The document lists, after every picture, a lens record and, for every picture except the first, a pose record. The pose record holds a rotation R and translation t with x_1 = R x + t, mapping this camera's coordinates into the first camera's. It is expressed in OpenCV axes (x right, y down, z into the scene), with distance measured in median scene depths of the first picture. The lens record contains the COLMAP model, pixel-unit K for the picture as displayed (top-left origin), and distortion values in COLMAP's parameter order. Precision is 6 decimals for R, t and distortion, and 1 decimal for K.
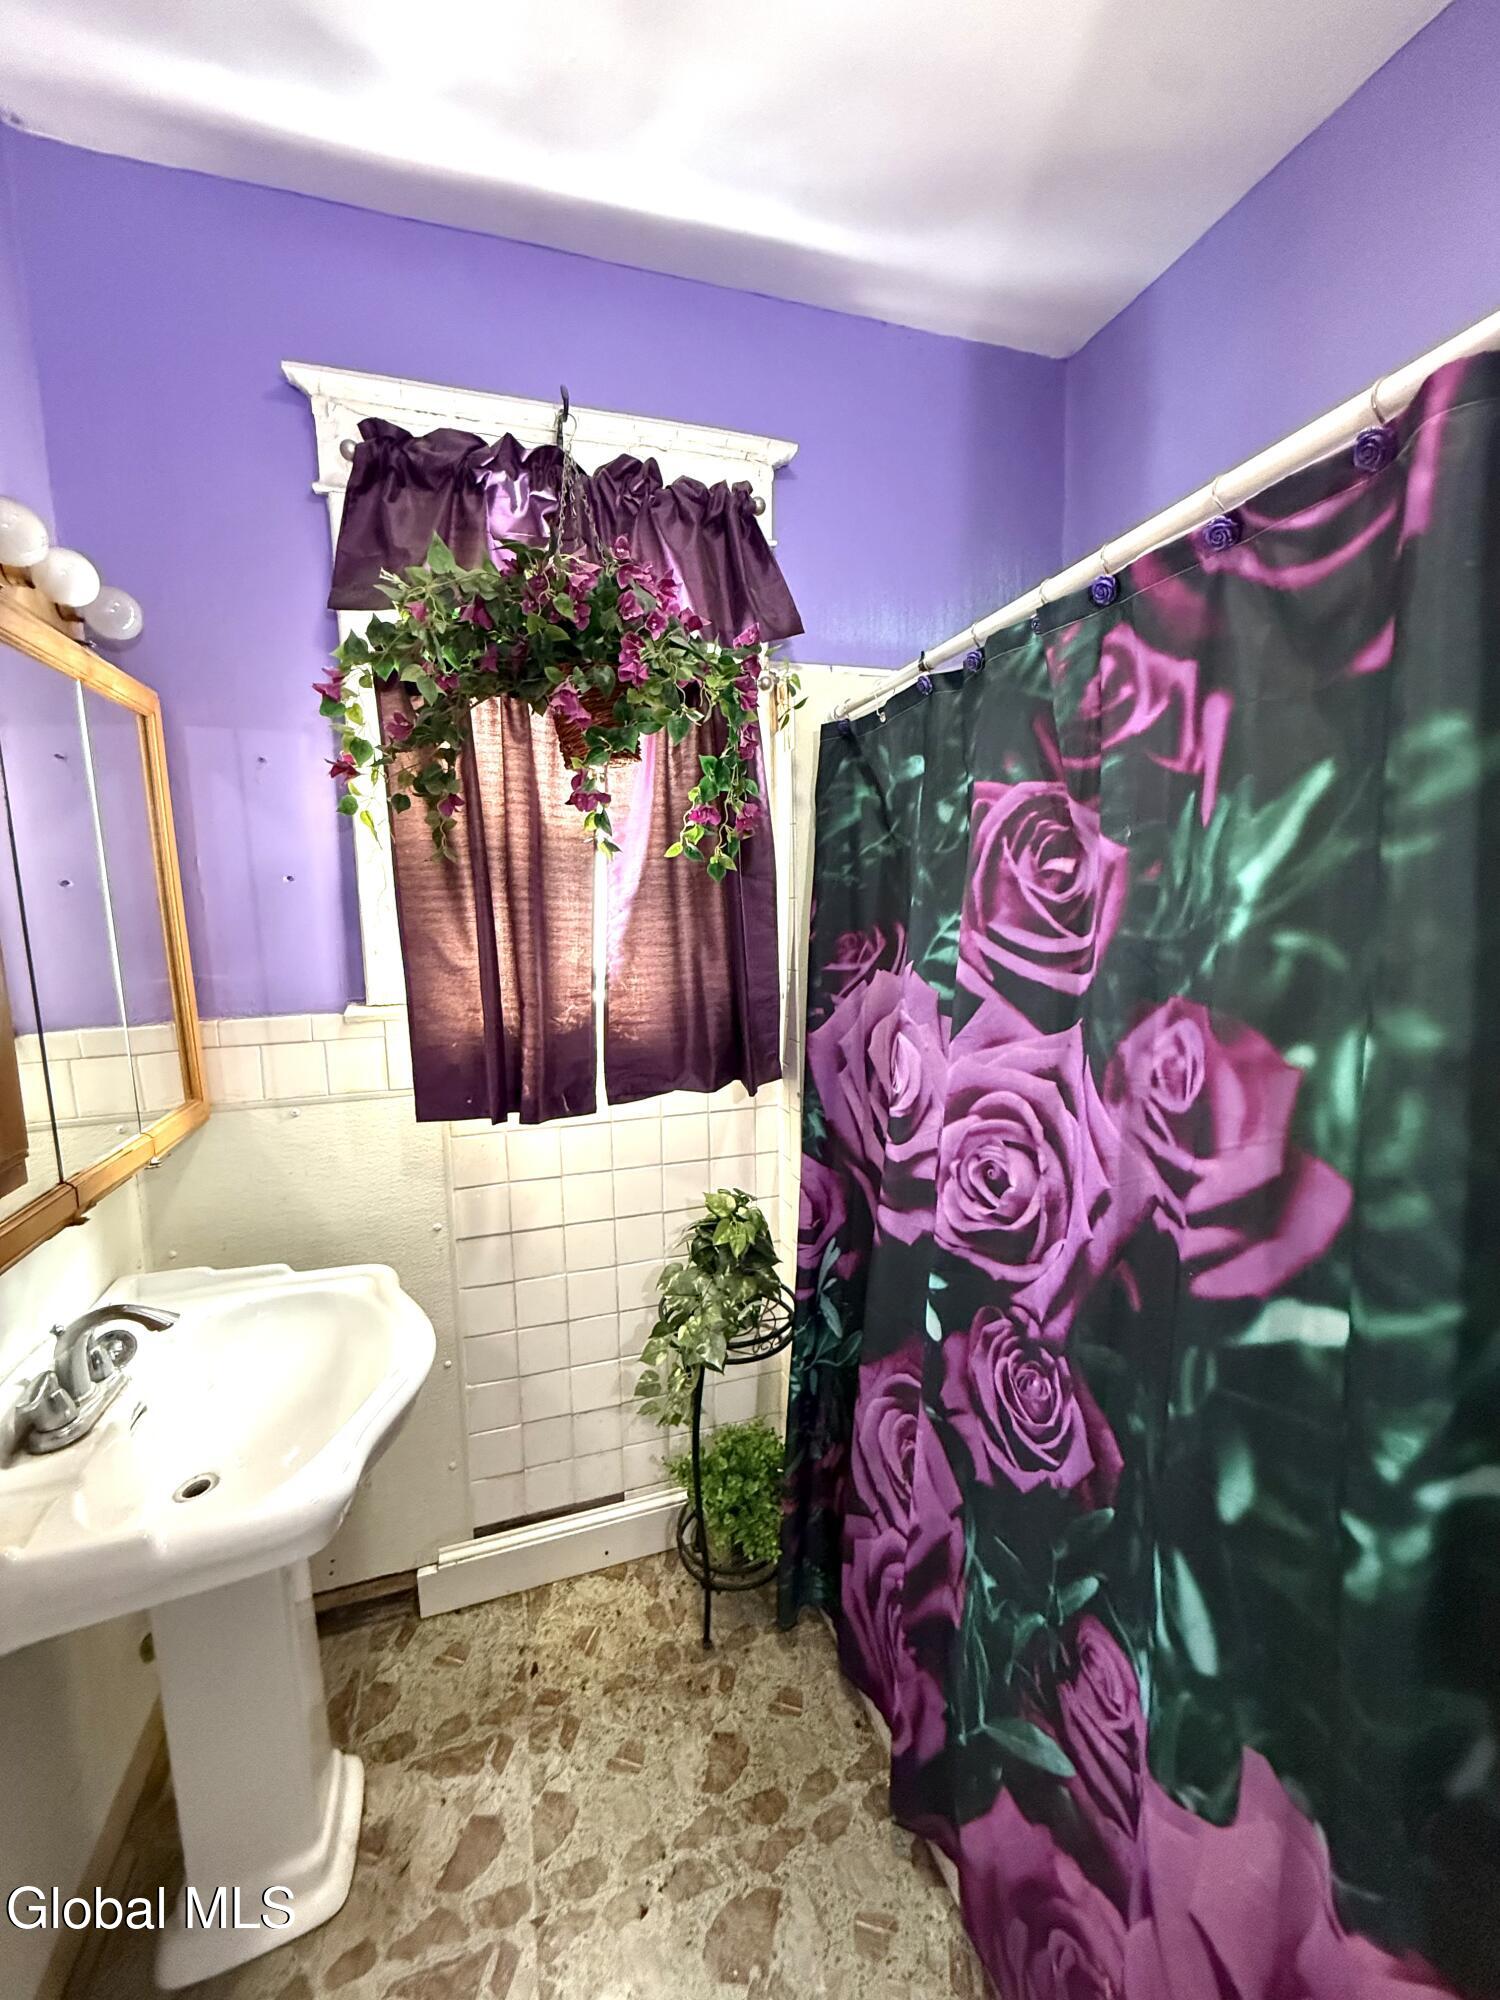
lens RADIAL K [[798.3, 0, 751.7], [0, 798.3, 996.1], [0, 0, 1]] dist [0.001545, -0.000340]
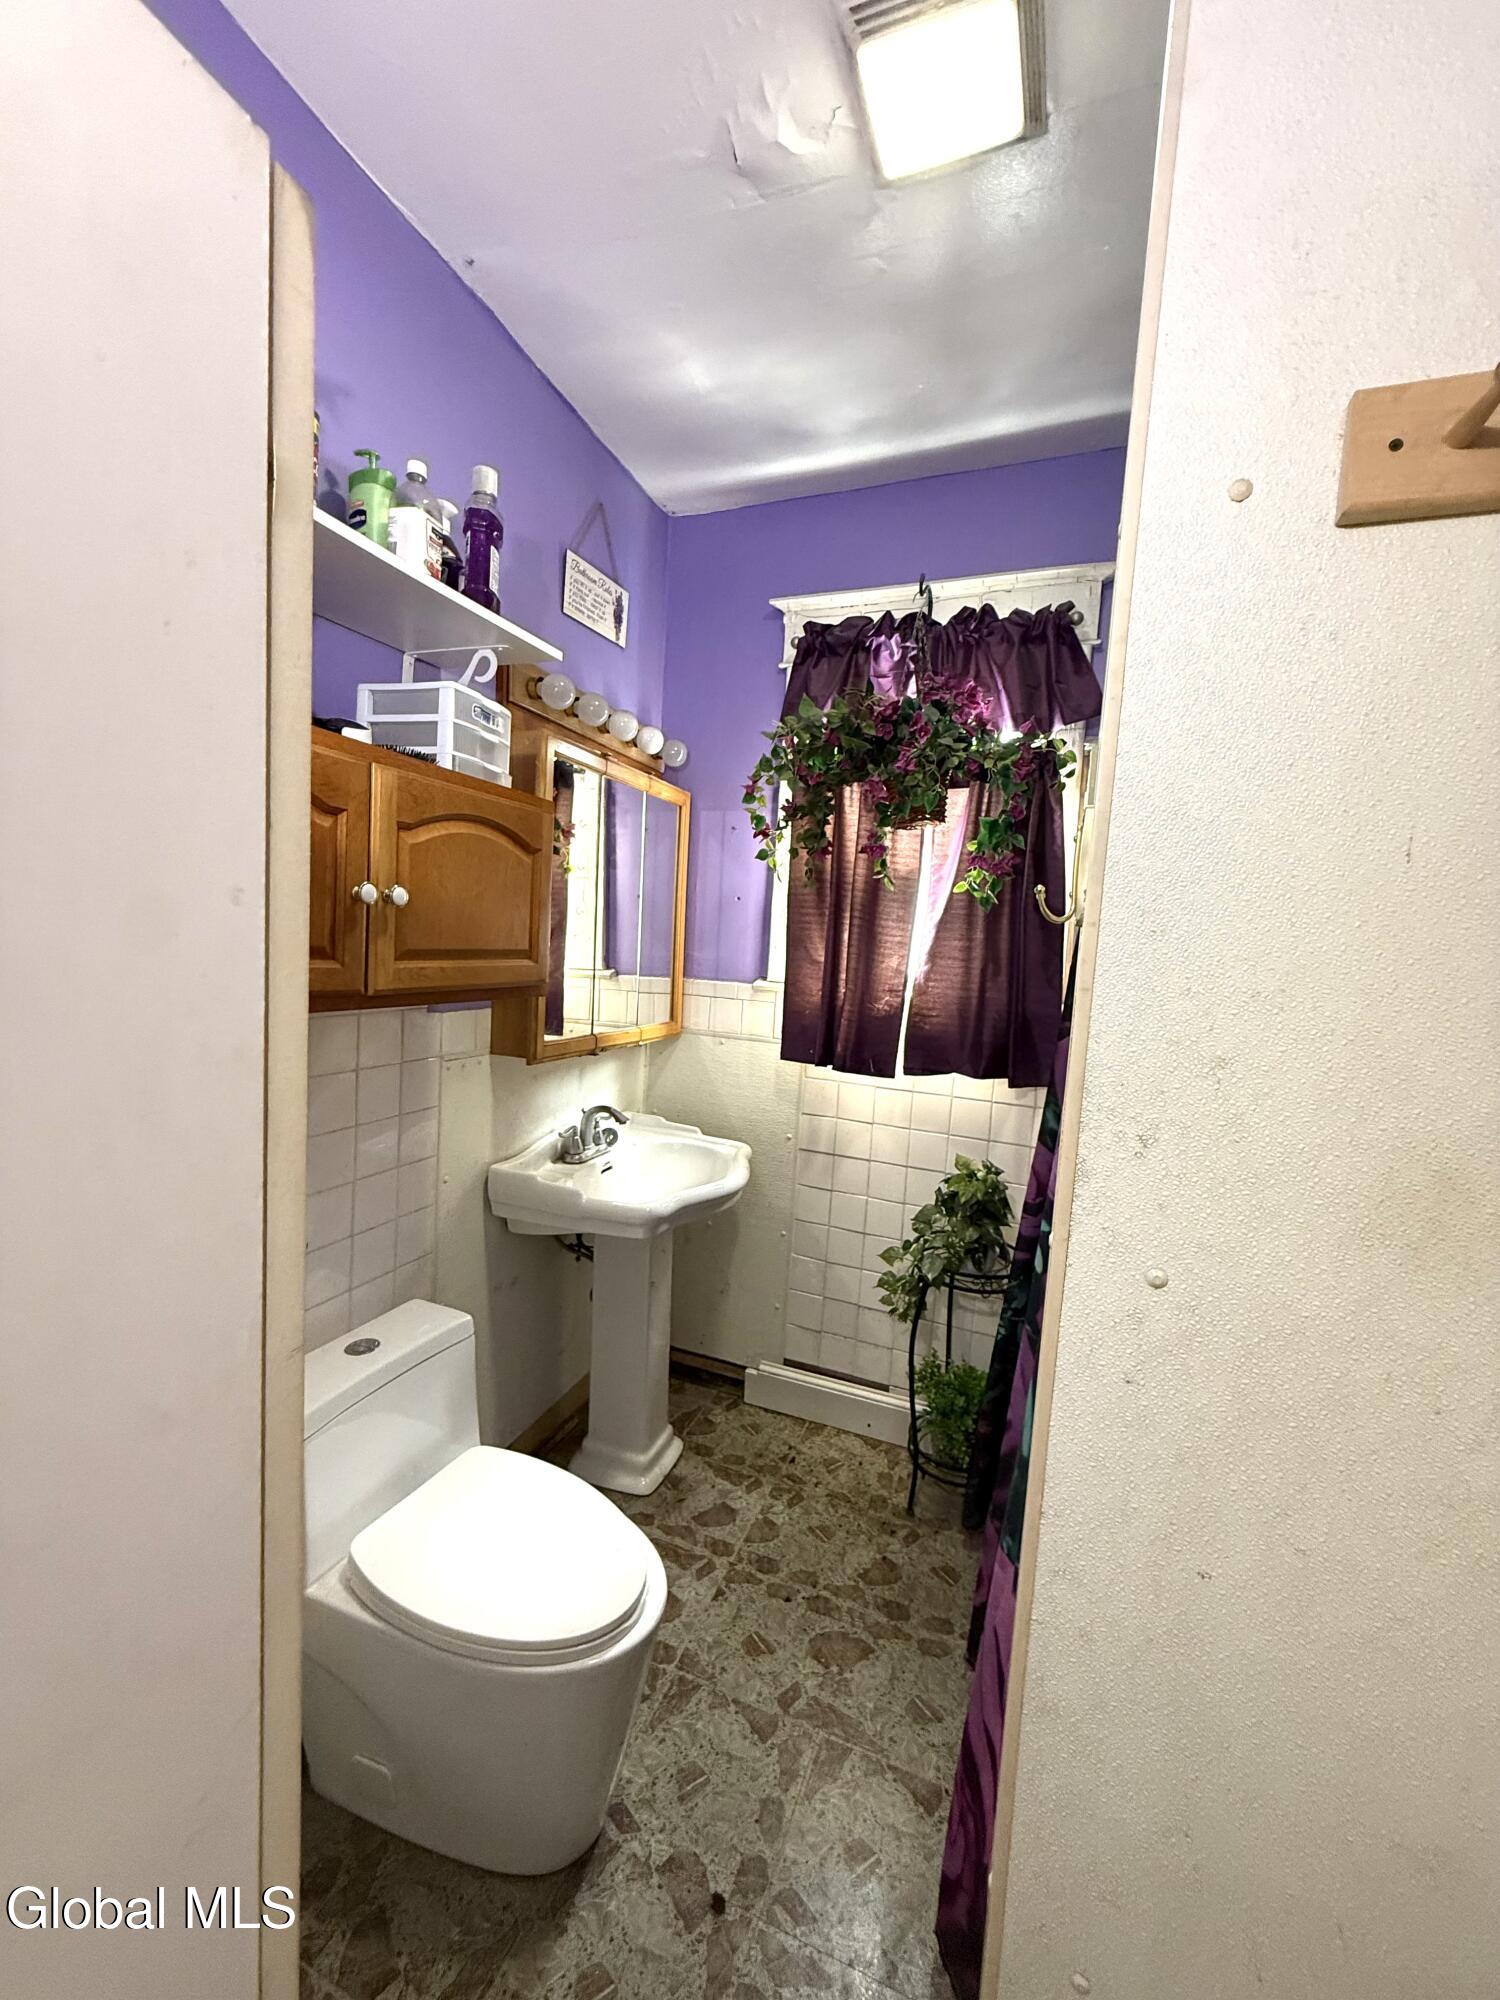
lens RADIAL K [[798.3, 0, 751.7], [0, 798.3, 996.1], [0, 0, 1]] dist [0.001545, -0.000340]
pose [[0.769792, 0.108687, -0.628974, 0.502448], [-0.151543, 0.988342, -0.014686, 0.071217], [0.620045, 0.106622, 0.777288, -0.241511]]
